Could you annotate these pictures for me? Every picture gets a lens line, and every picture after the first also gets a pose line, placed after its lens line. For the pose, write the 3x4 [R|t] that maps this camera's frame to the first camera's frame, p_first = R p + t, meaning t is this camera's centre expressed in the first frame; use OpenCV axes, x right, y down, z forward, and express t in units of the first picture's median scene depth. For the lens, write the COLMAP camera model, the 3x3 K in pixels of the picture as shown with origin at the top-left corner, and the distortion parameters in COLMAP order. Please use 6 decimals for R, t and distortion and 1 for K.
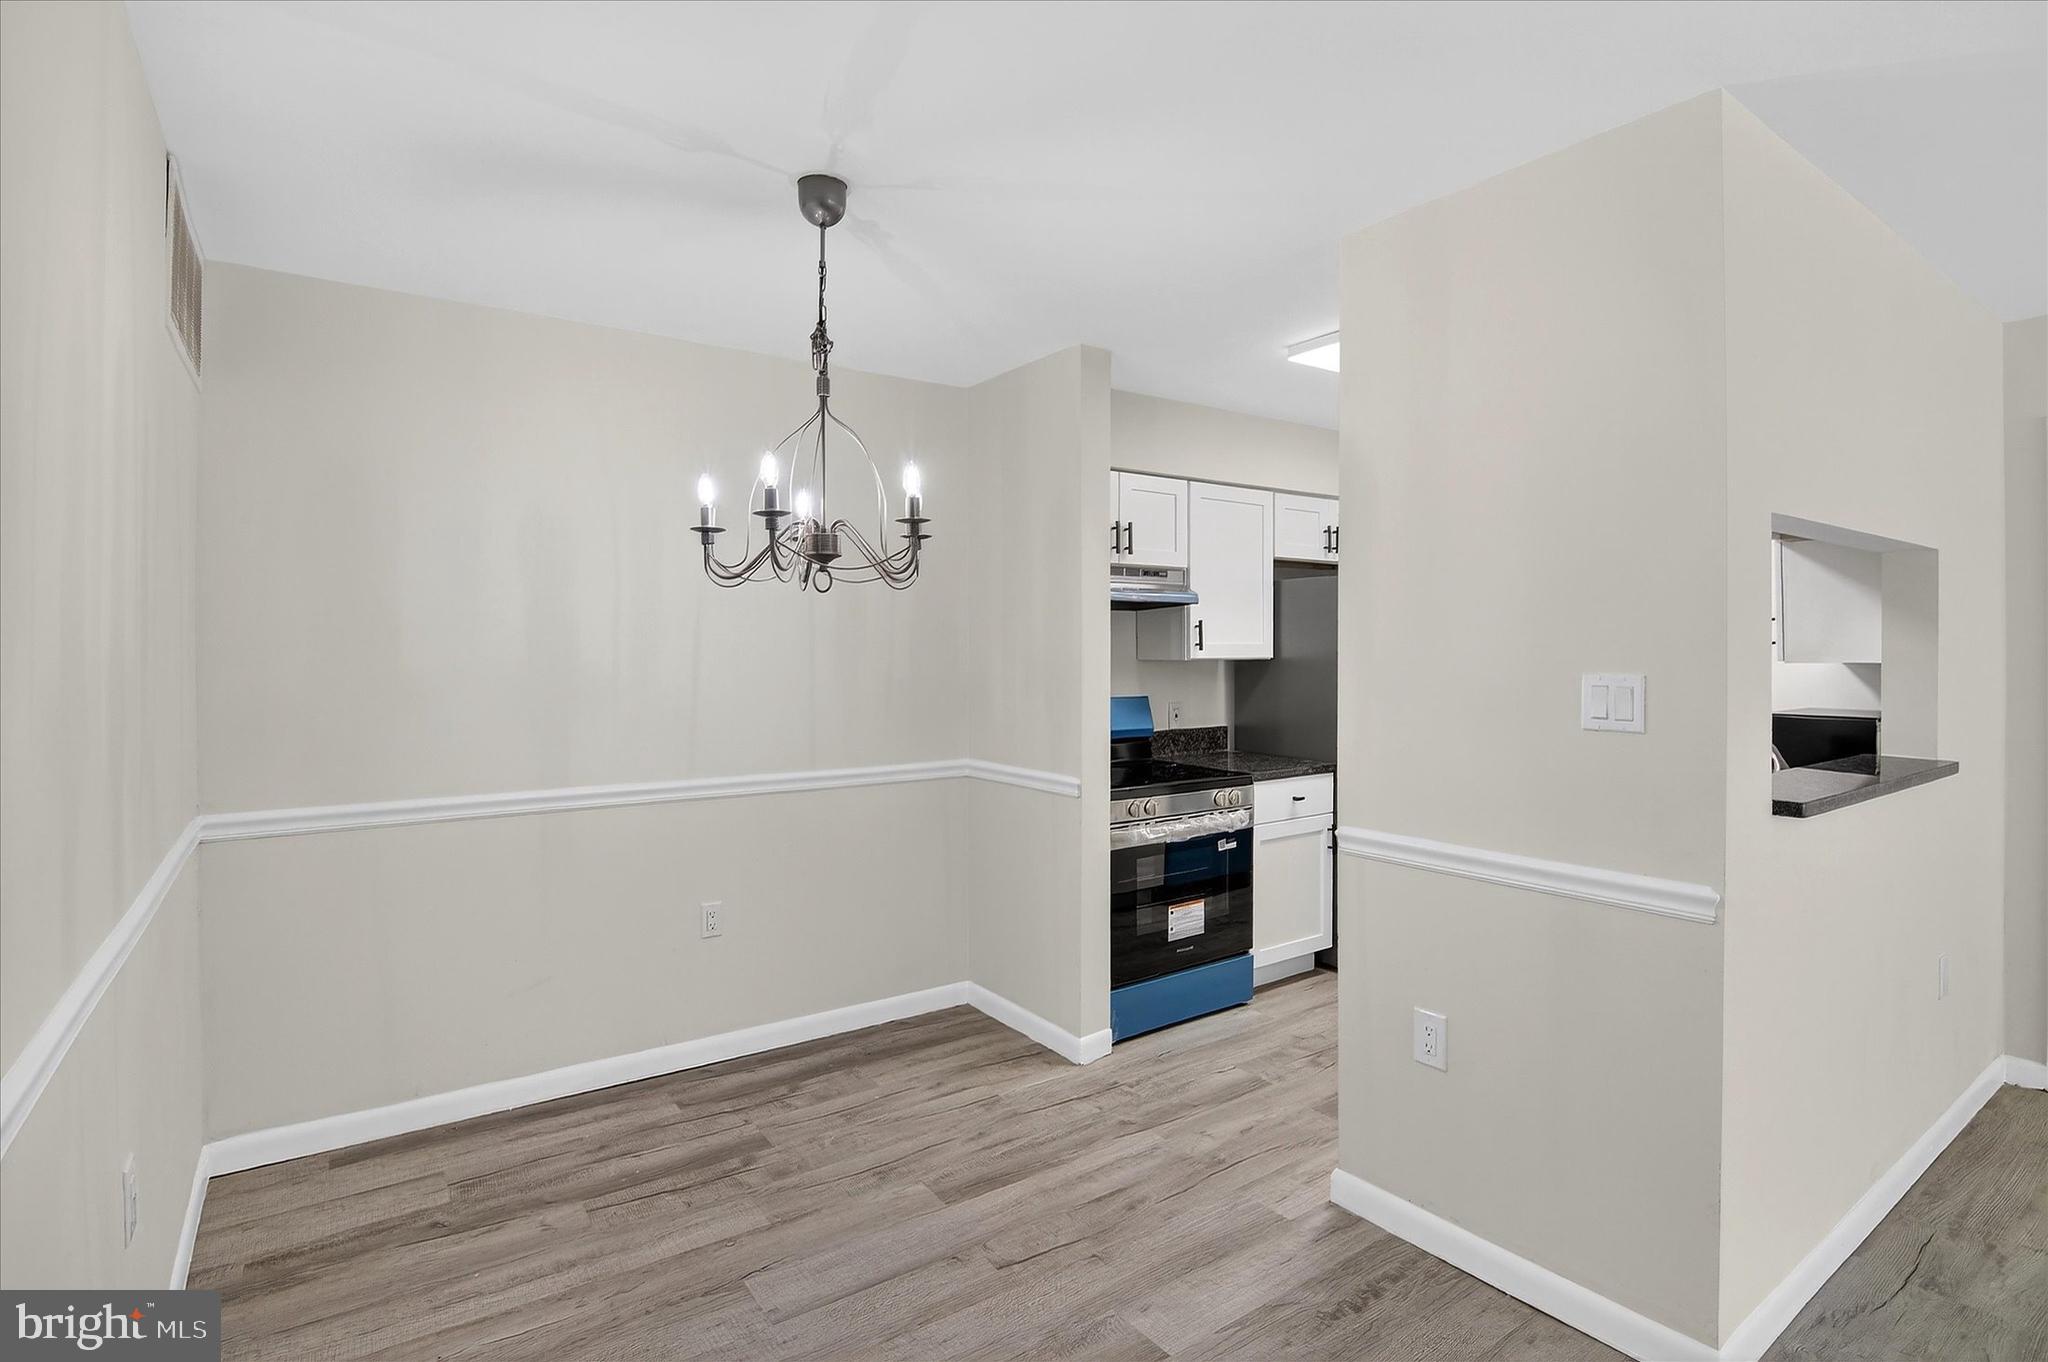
lens RADIAL K [[991.0, 0, 1015.0], [0, 991.0, 631.8], [0, 0, 1]] dist [0.001017, -0.015895]
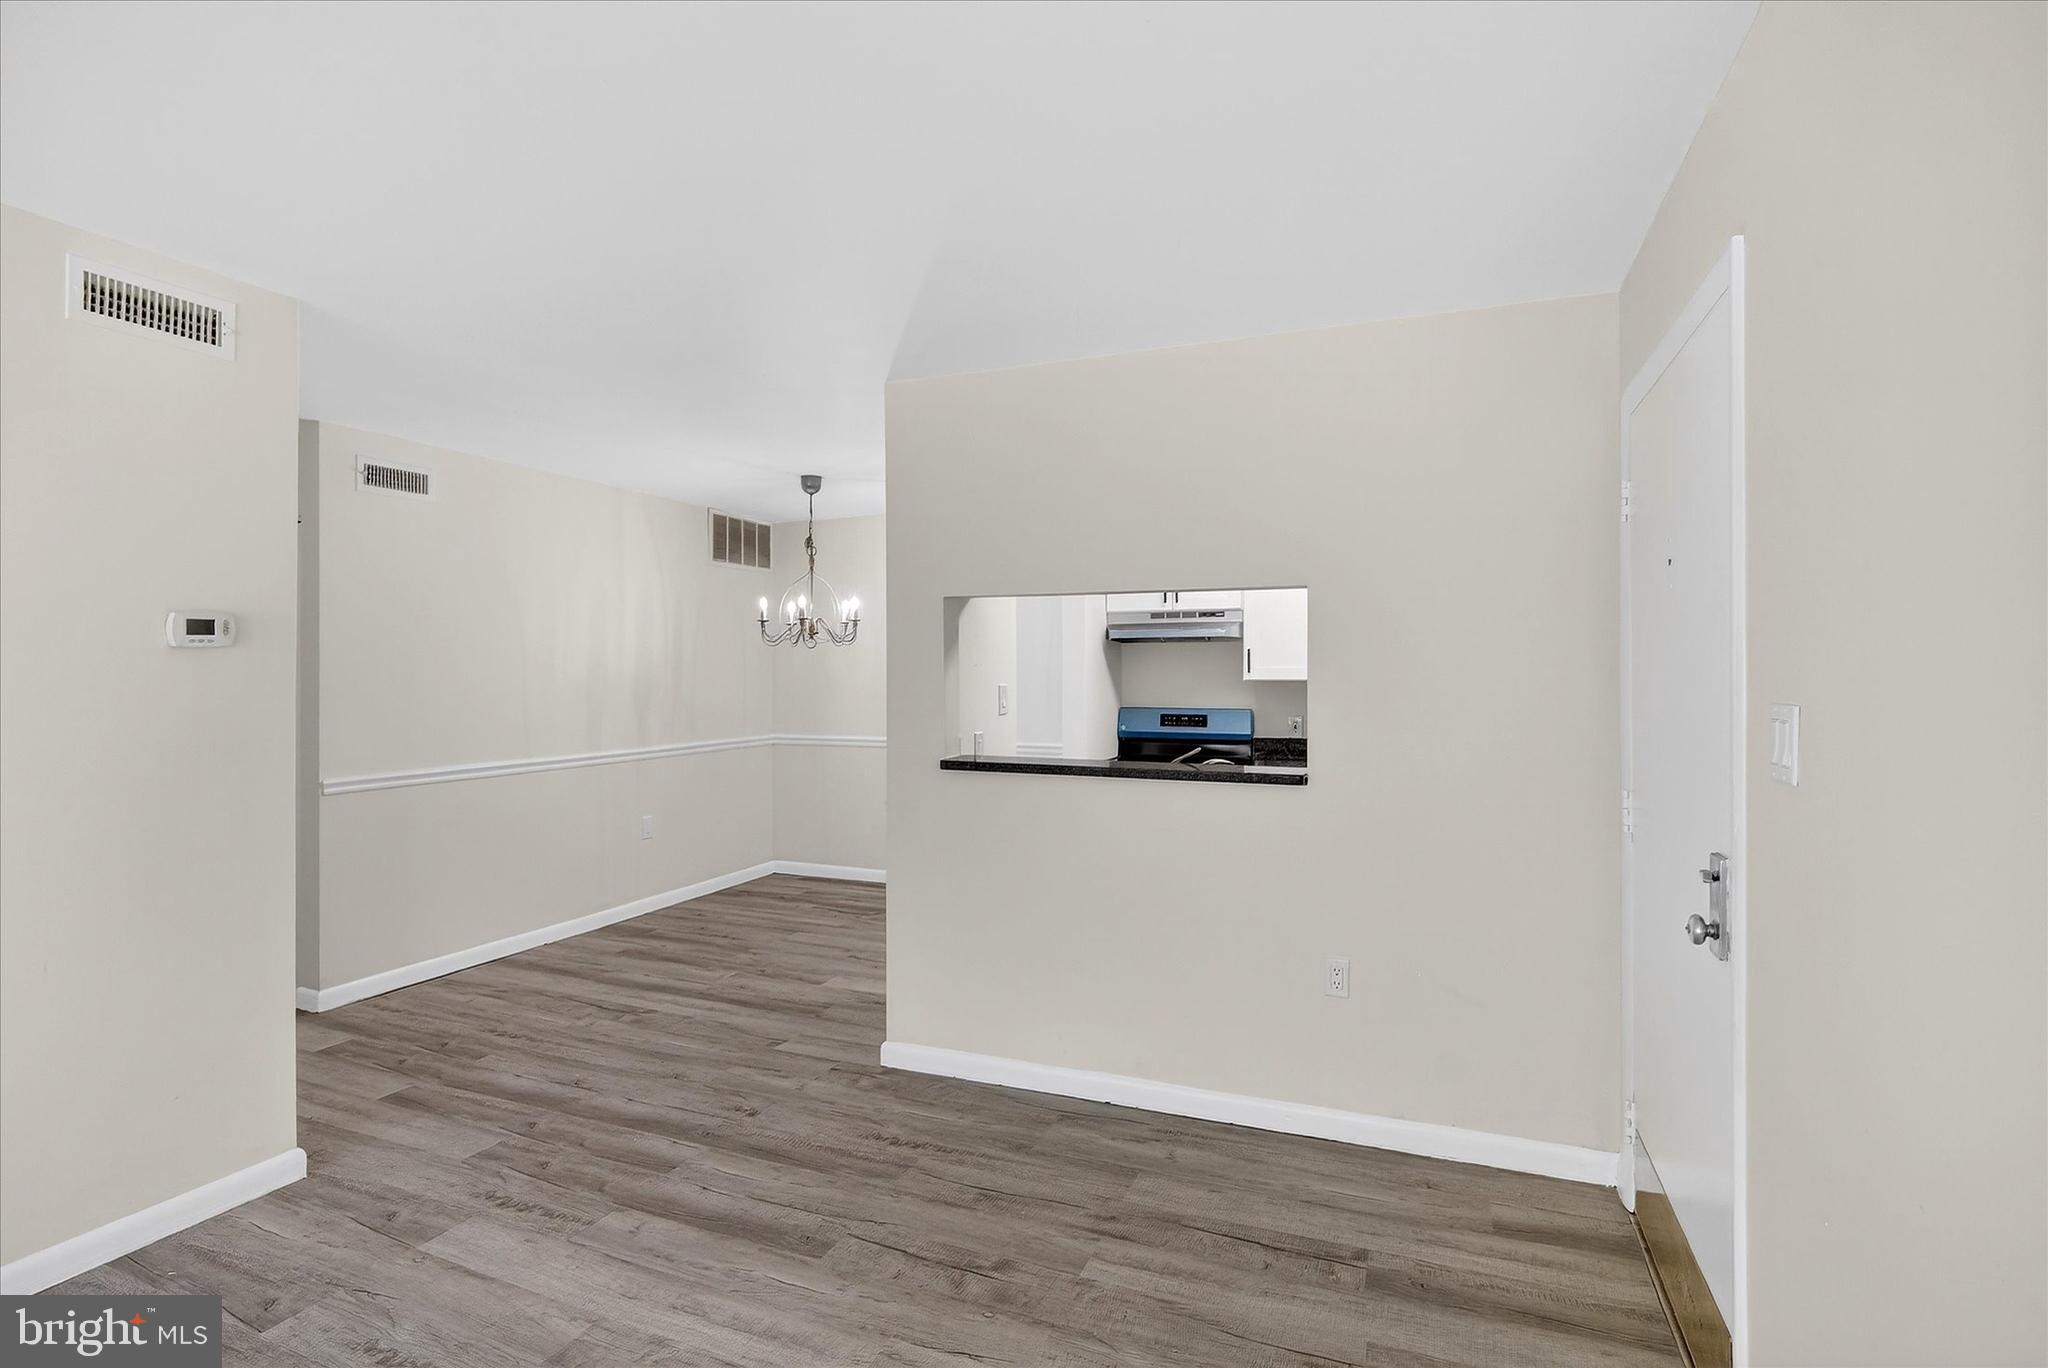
lens RADIAL K [[977.1, 0, 1033.0], [0, 977.1, 655.8], [0, 0, 1]] dist [-0.003983, -0.008811]
pose [[0.550119, -0.012941, -0.834986, 1.460403], [0.013718, 0.999885, -0.006458, 0.000014], [0.834973, -0.007902, 0.550234, 0.116004]]
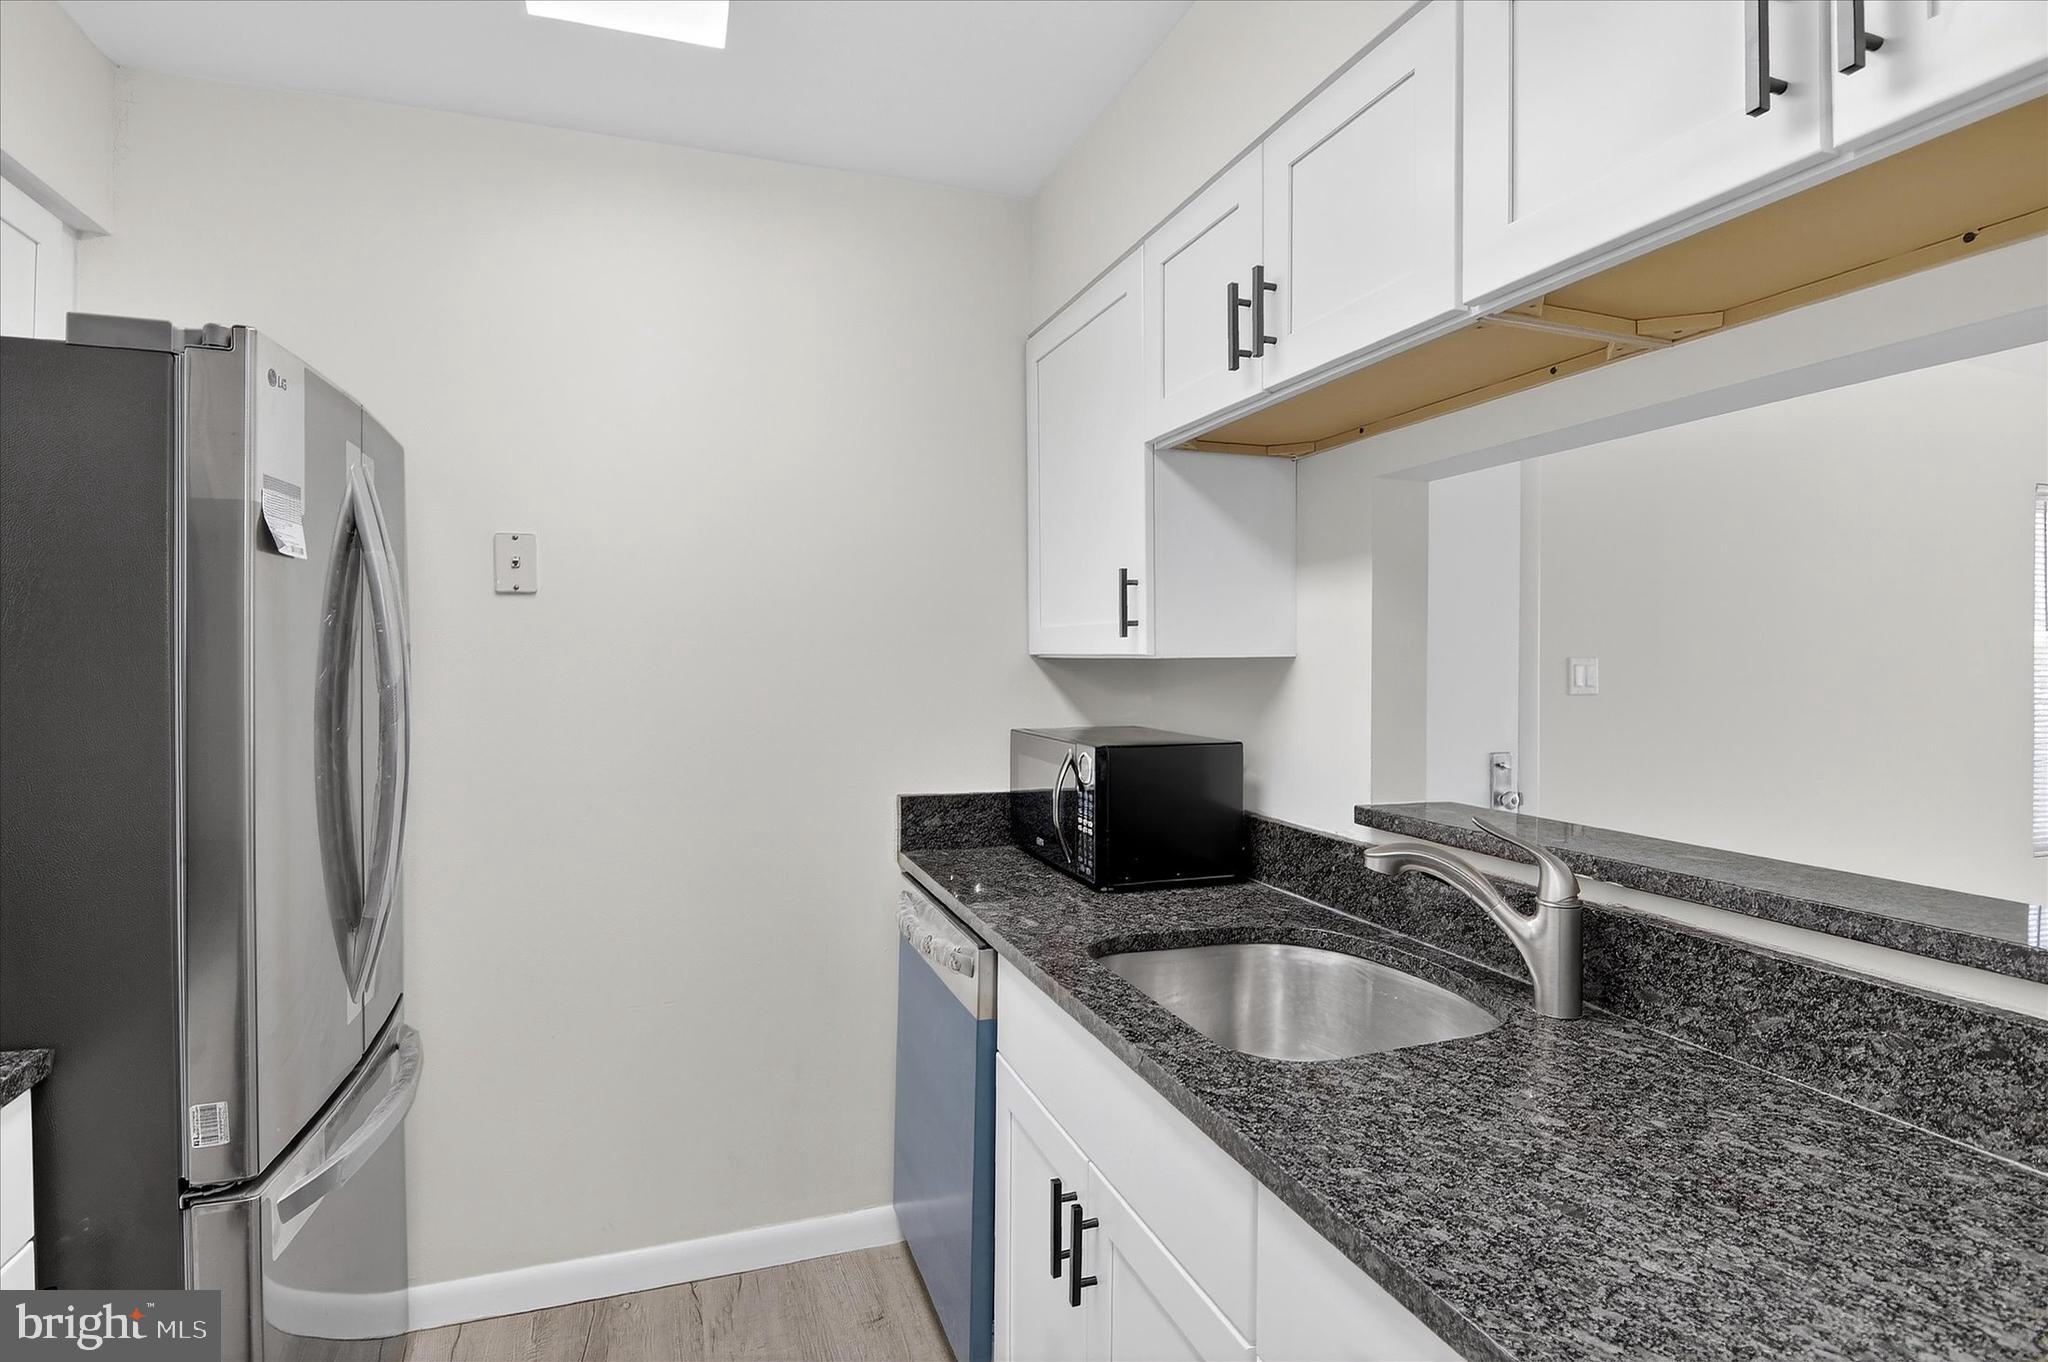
lens RADIAL K [[975.7, 0, 1002.8], [0, 975.7, 667.2], [0, 0, 1]] dist [-0.000997, -0.014454]
pose [[0.267987, -0.012218, 0.963345, 0.202130], [-0.012112, 0.999798, 0.016050, 0.033995], [-0.963346, -0.015969, 0.267785, 0.940314]]
